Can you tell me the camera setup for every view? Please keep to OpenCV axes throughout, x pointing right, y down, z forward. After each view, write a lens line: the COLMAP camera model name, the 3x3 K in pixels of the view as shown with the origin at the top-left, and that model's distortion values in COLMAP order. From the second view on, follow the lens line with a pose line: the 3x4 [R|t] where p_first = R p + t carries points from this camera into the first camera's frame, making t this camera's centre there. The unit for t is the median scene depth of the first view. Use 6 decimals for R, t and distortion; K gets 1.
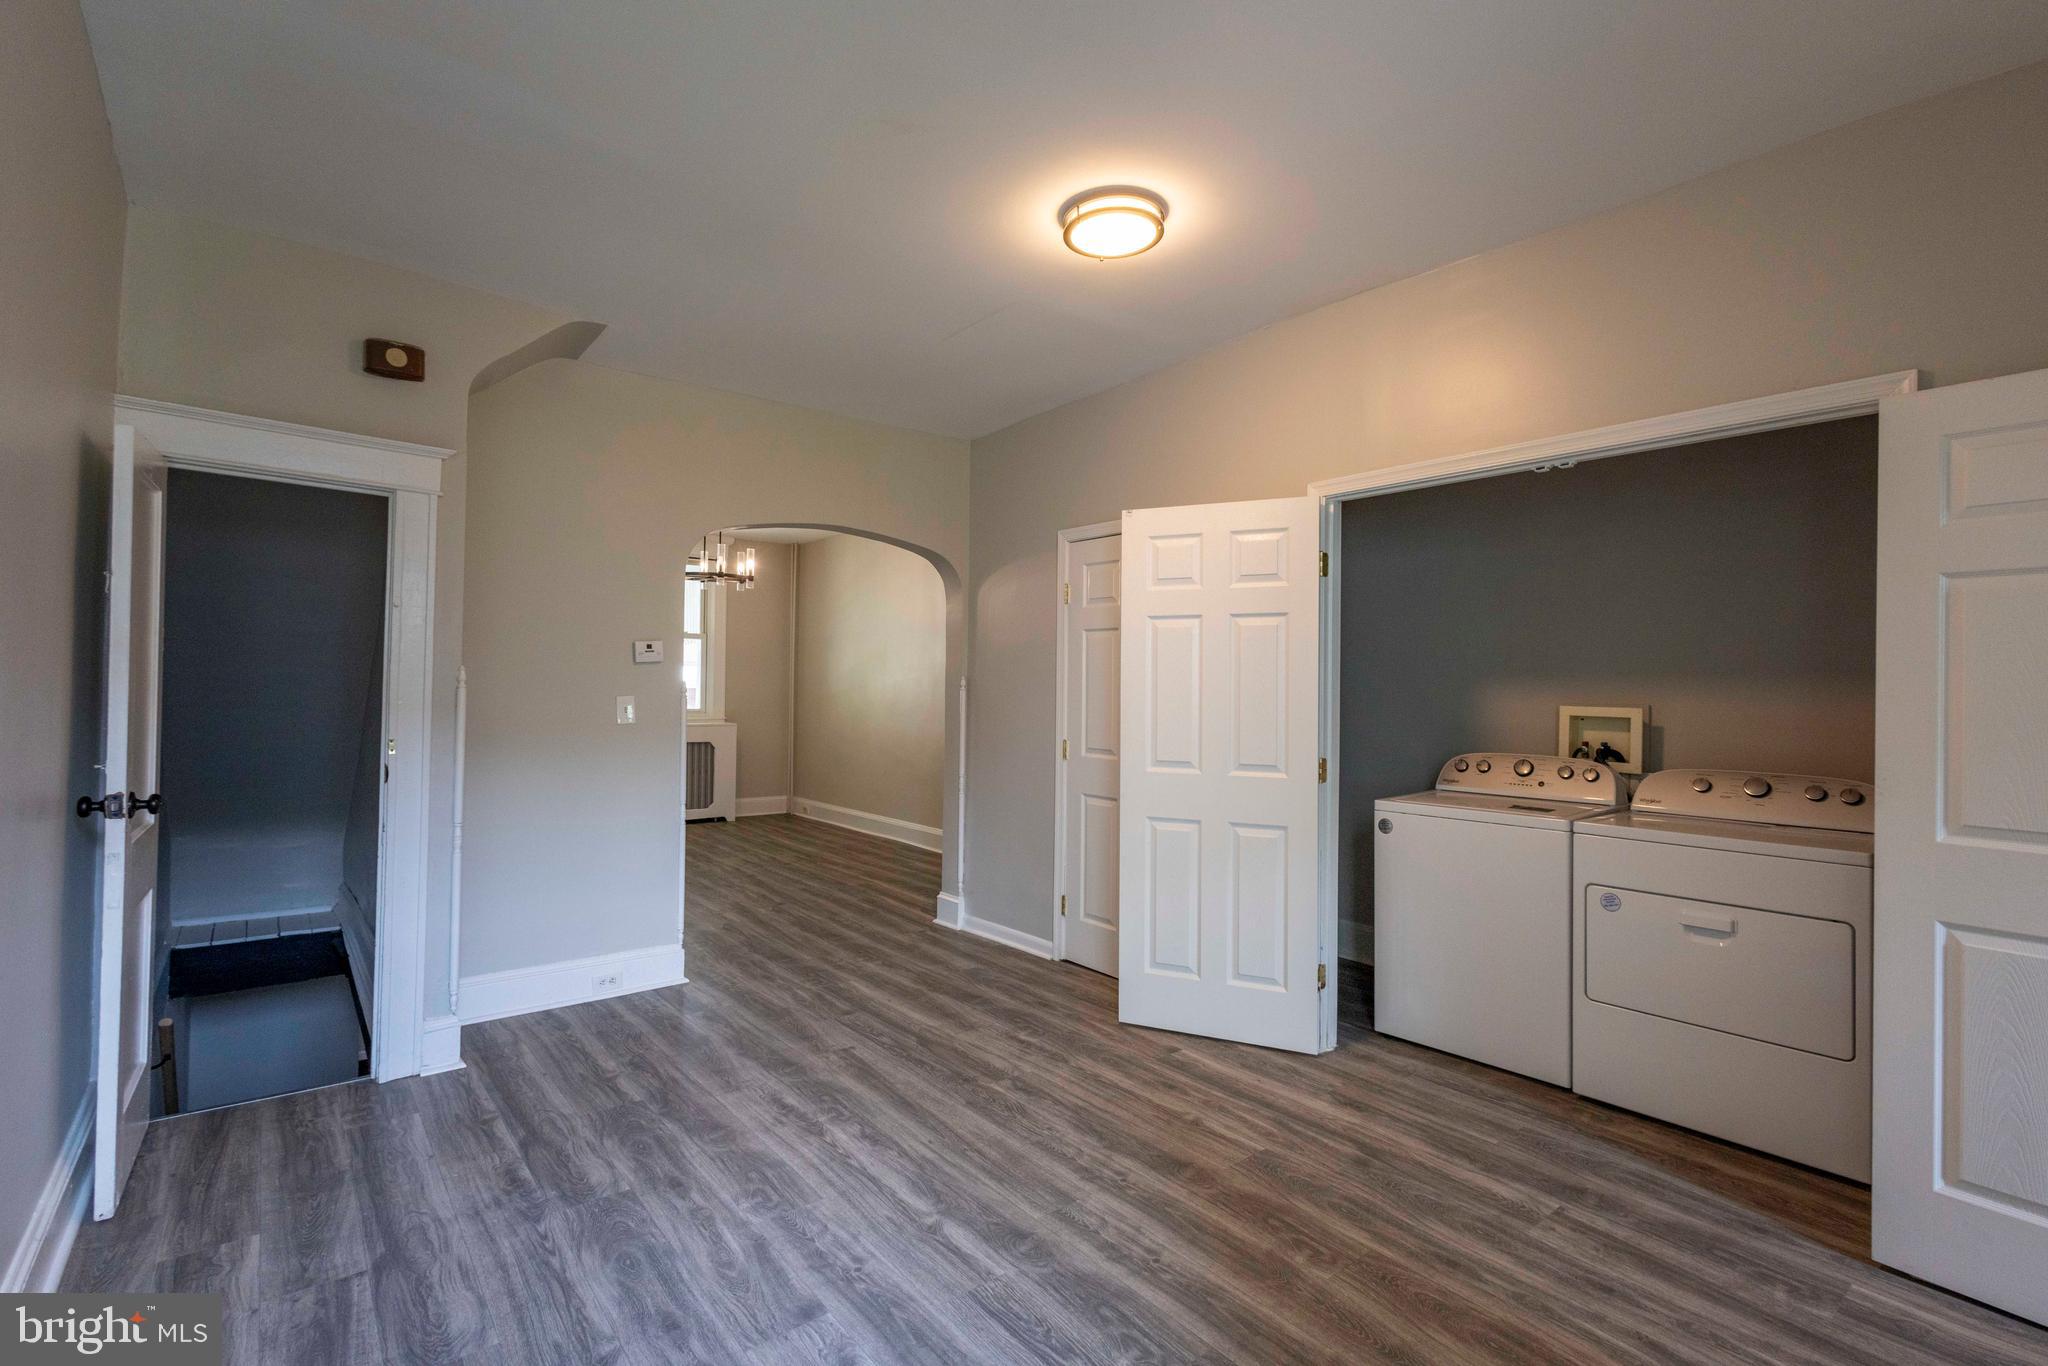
lens RADIAL K [[937.5, 0, 1022.8], [0, 937.5, 679.1], [0, 0, 1]] dist [0.006040, -0.002122]
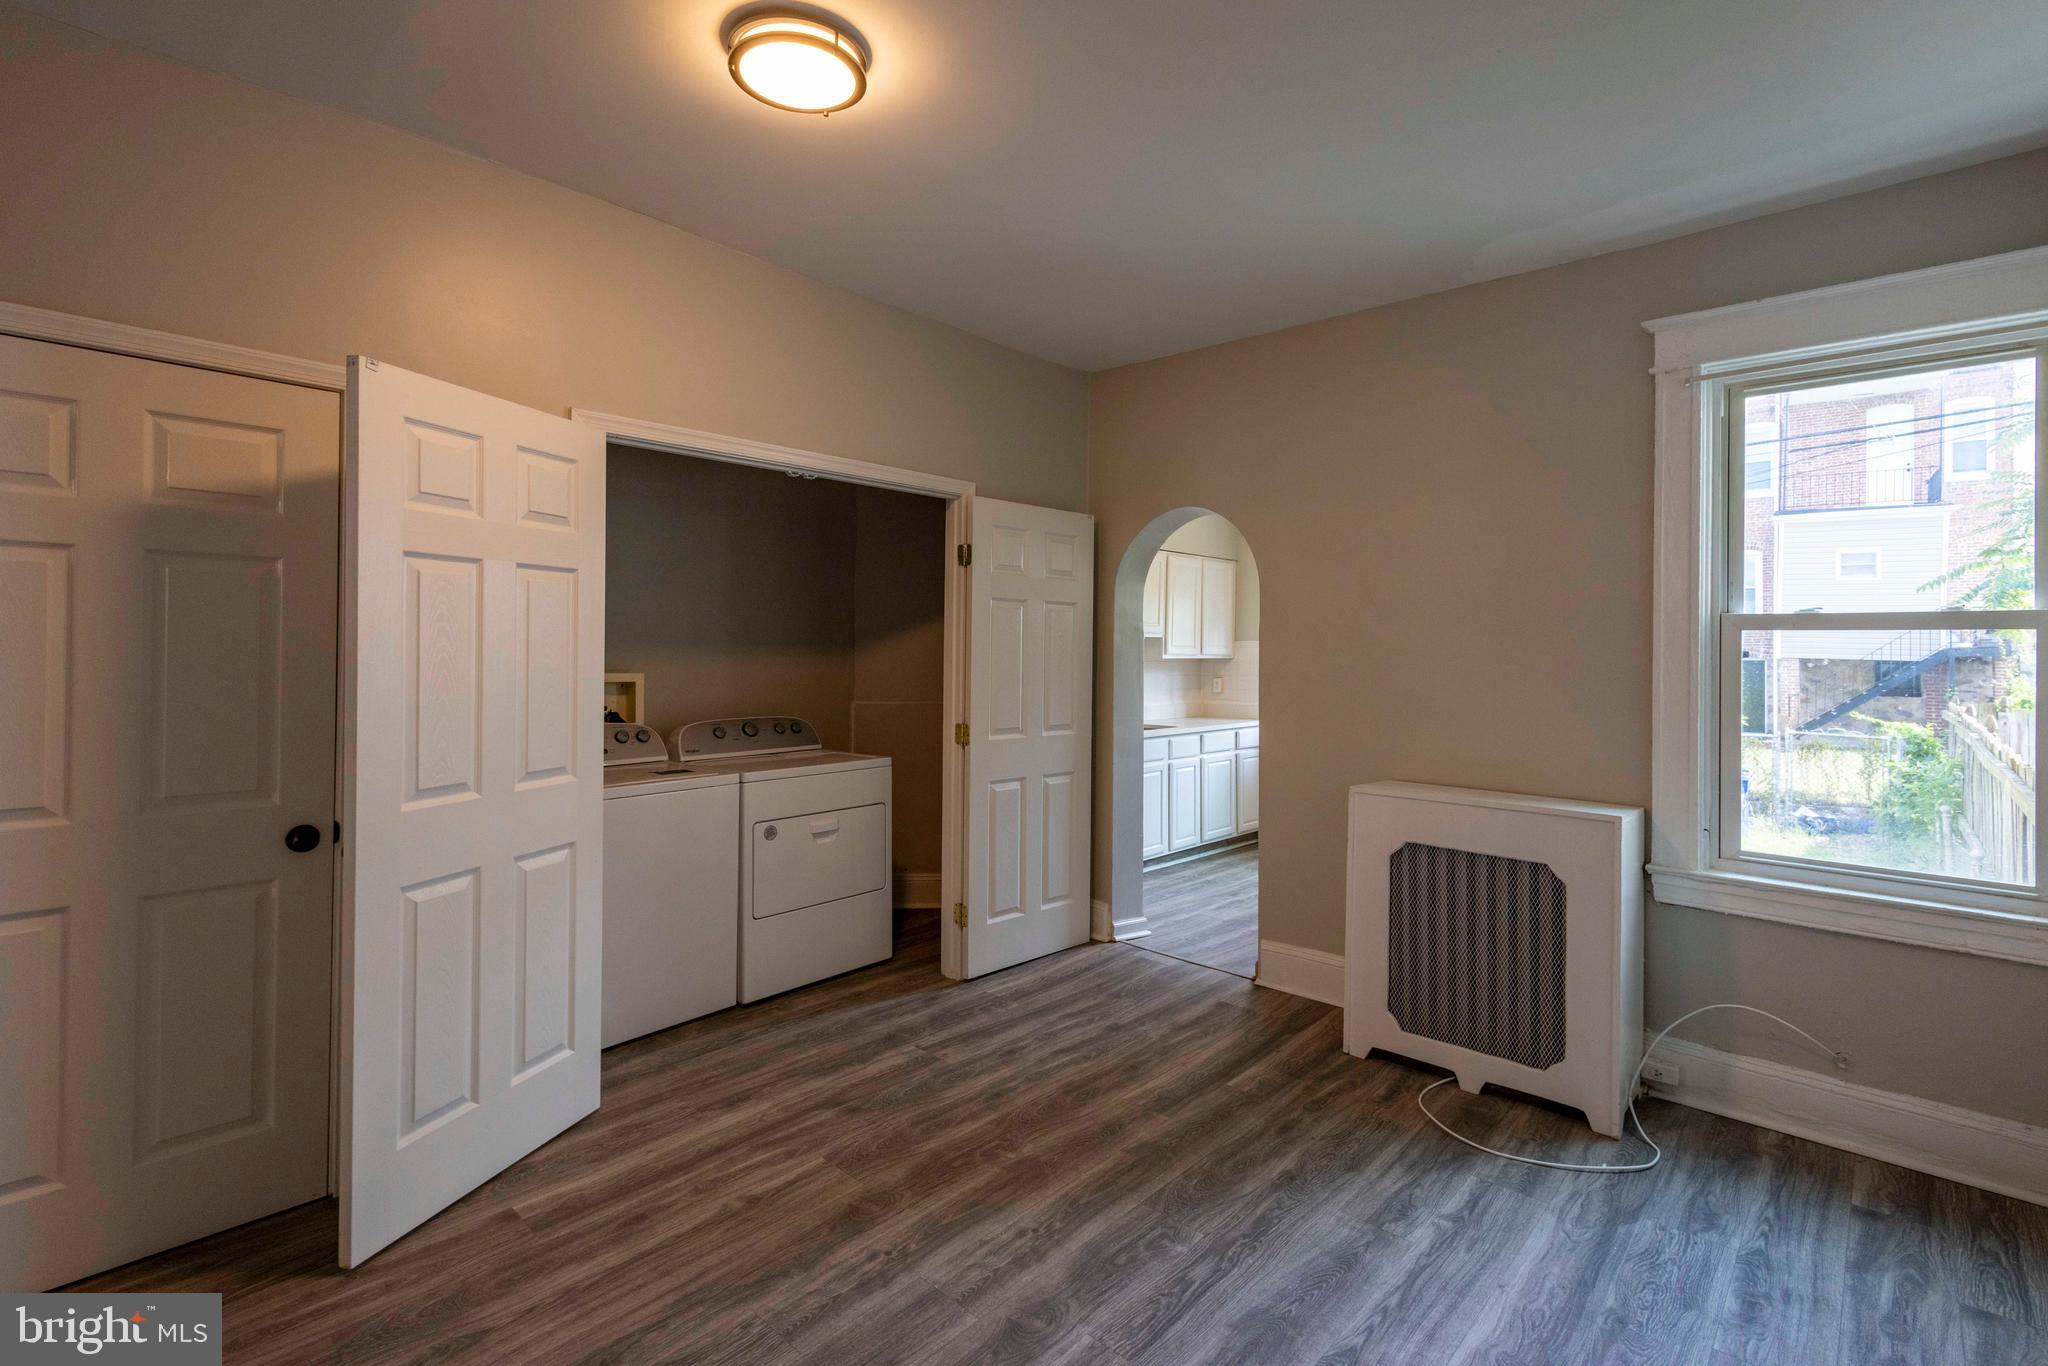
lens RADIAL K [[937.5, 0, 1031.9], [0, 937.5, 645.6], [0, 0, 1]] dist [0.006040, -0.002122]
pose [[-0.155857, -0.010848, 0.987720, -0.714518], [-0.016120, 0.999834, 0.008438, -0.025803], [-0.987648, -0.014607, -0.156006, 0.965390]]
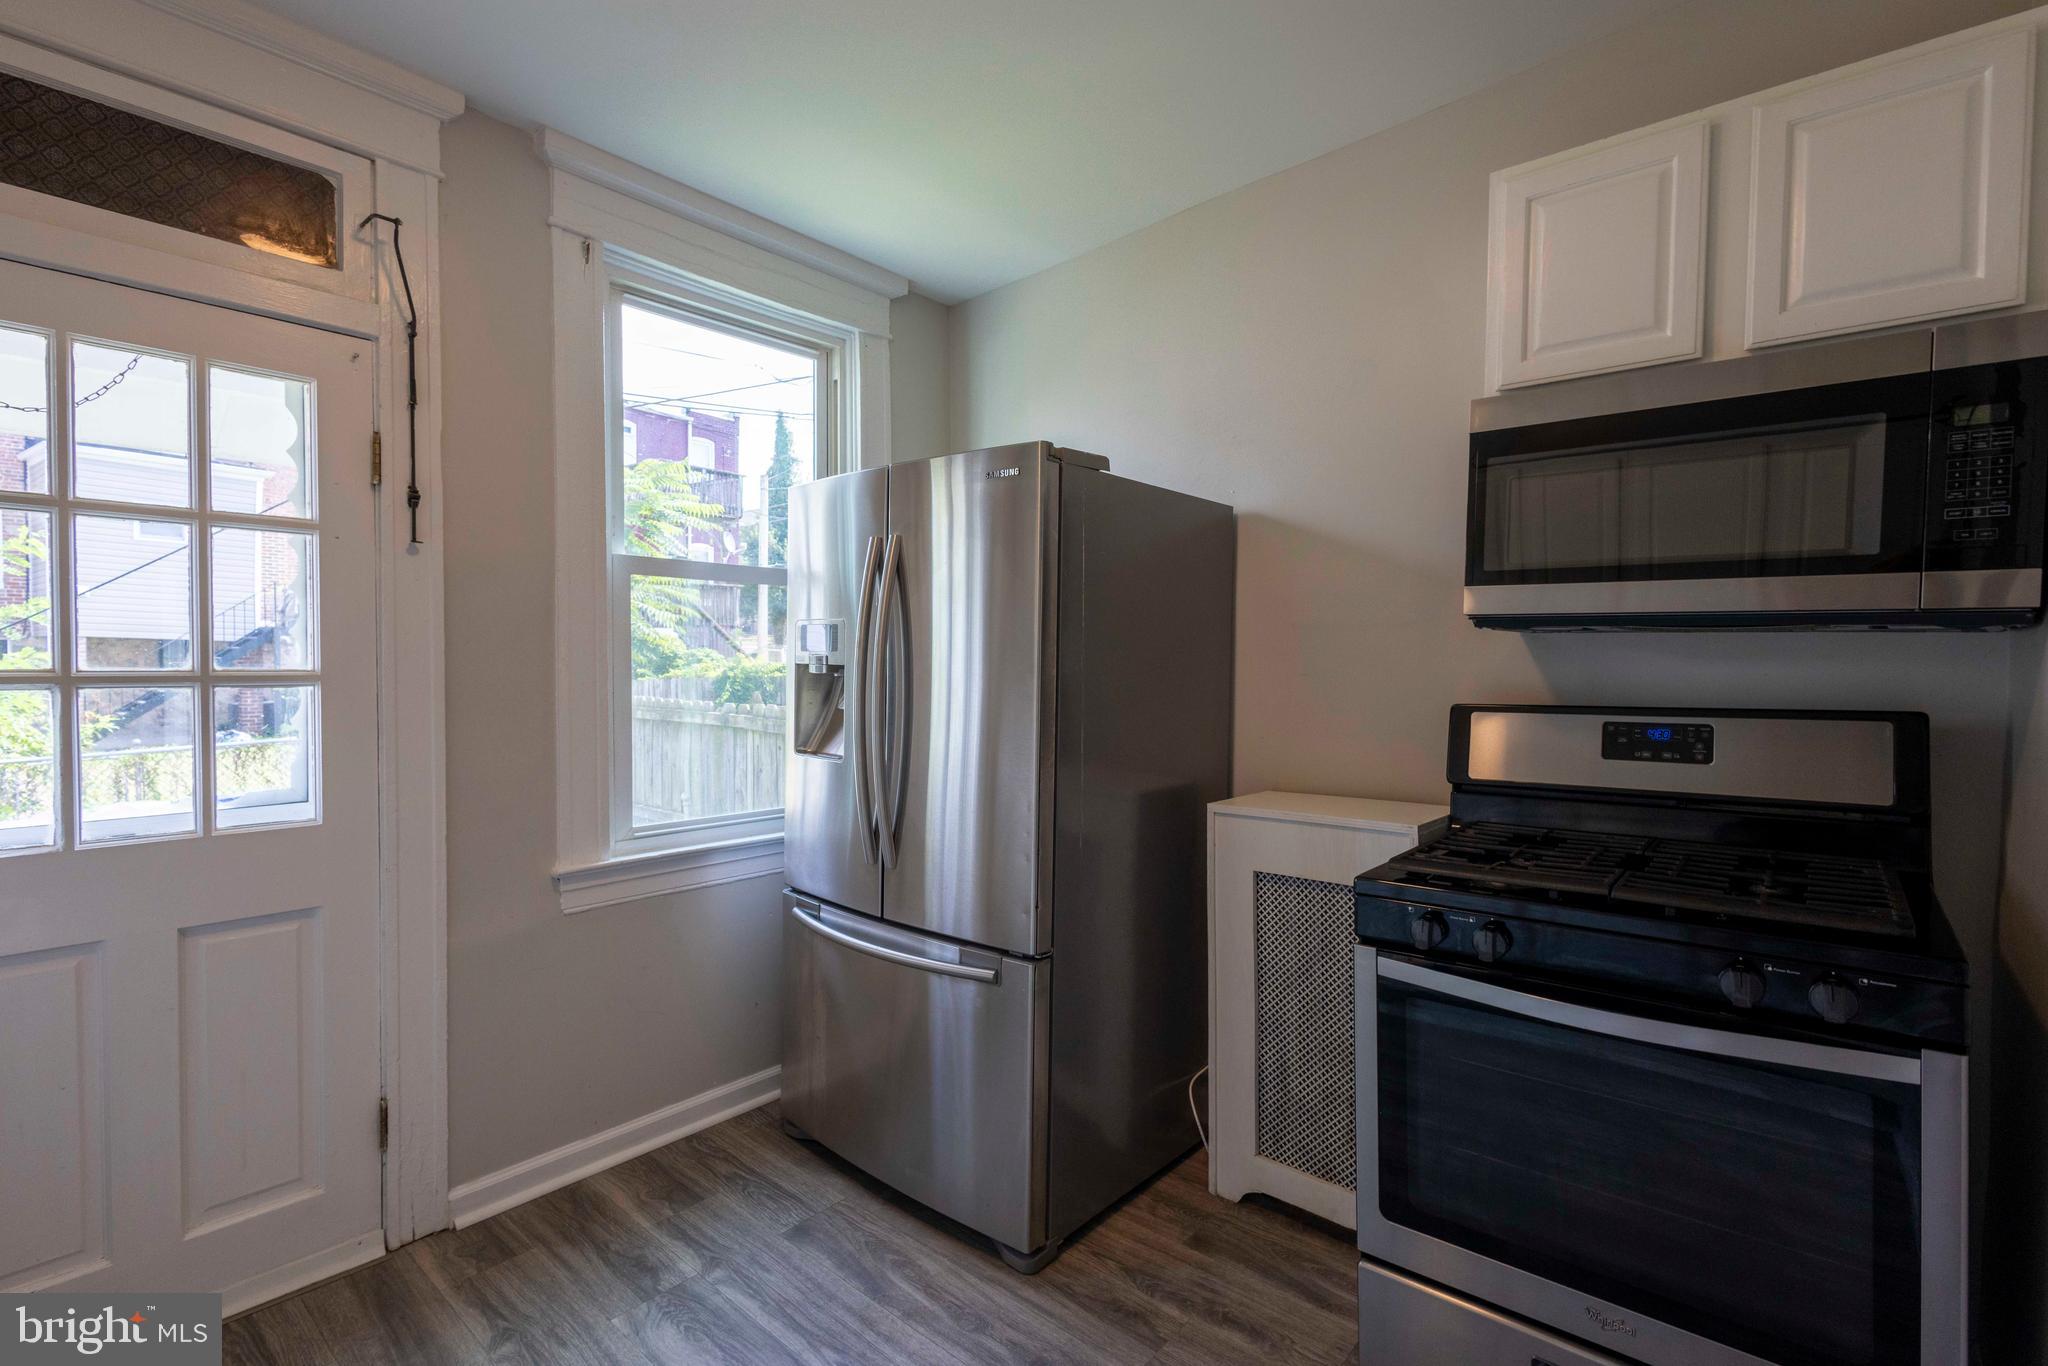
lens RADIAL K [[937.5, 0, 1026.9], [0, 937.5, 680.4], [0, 0, 1]] dist [0.006040, -0.002122]
pose [[-0.984212, -0.017283, -0.176148, 0.507746], [-0.020936, 0.999602, 0.018901, 0.060744], [0.175752, 0.022291, -0.984182, 1.399398]]
